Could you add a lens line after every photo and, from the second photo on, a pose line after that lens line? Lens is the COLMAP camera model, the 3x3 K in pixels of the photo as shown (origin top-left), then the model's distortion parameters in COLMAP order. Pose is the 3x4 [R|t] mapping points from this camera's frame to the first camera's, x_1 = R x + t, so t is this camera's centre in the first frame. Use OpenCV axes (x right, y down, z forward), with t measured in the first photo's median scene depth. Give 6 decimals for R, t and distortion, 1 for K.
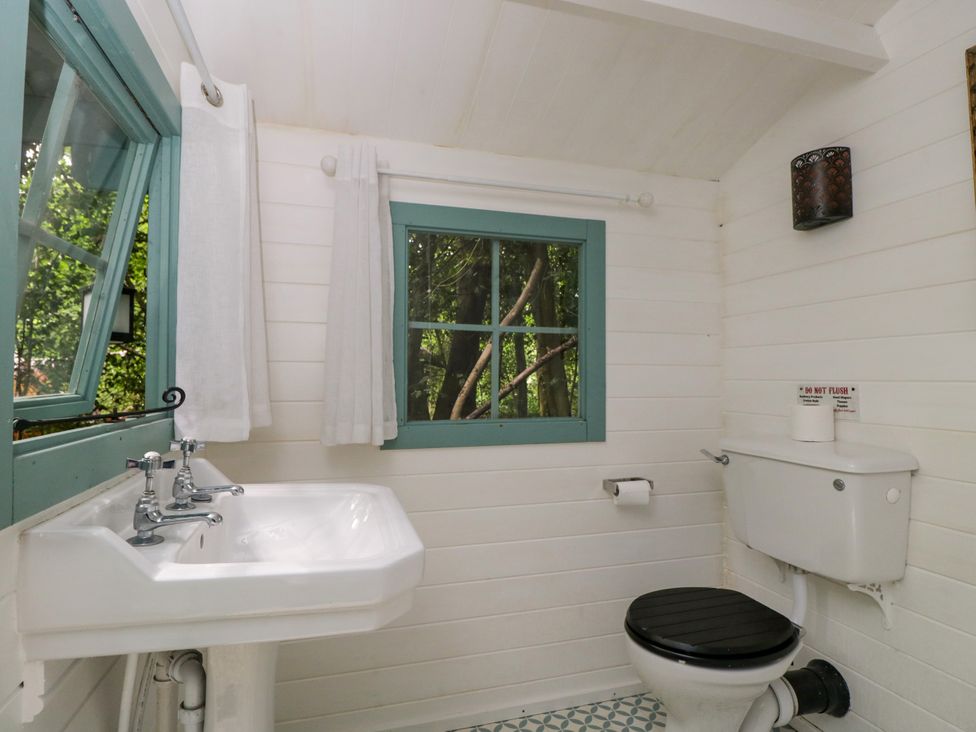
lens RADIAL K [[526.6, 0, 484.4], [0, 526.6, 370.5], [0, 0, 1]] dist [-0.007840, -0.008073]
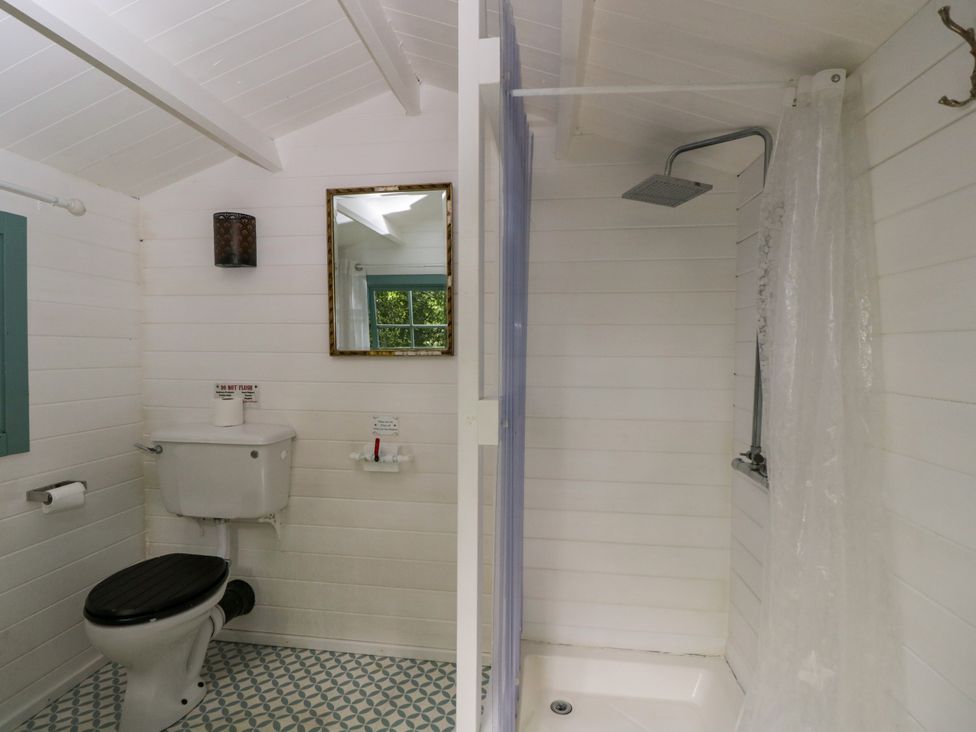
lens RADIAL K [[526.6, 0, 485.7], [0, 526.6, 366.5], [0, 0, 1]] dist [-0.007840, -0.008073]
pose [[0.396398, -0.030690, 0.917566, -0.369108], [-0.023755, 0.998764, 0.043668, -0.096455], [-0.917771, -0.039107, 0.395179, -0.154801]]
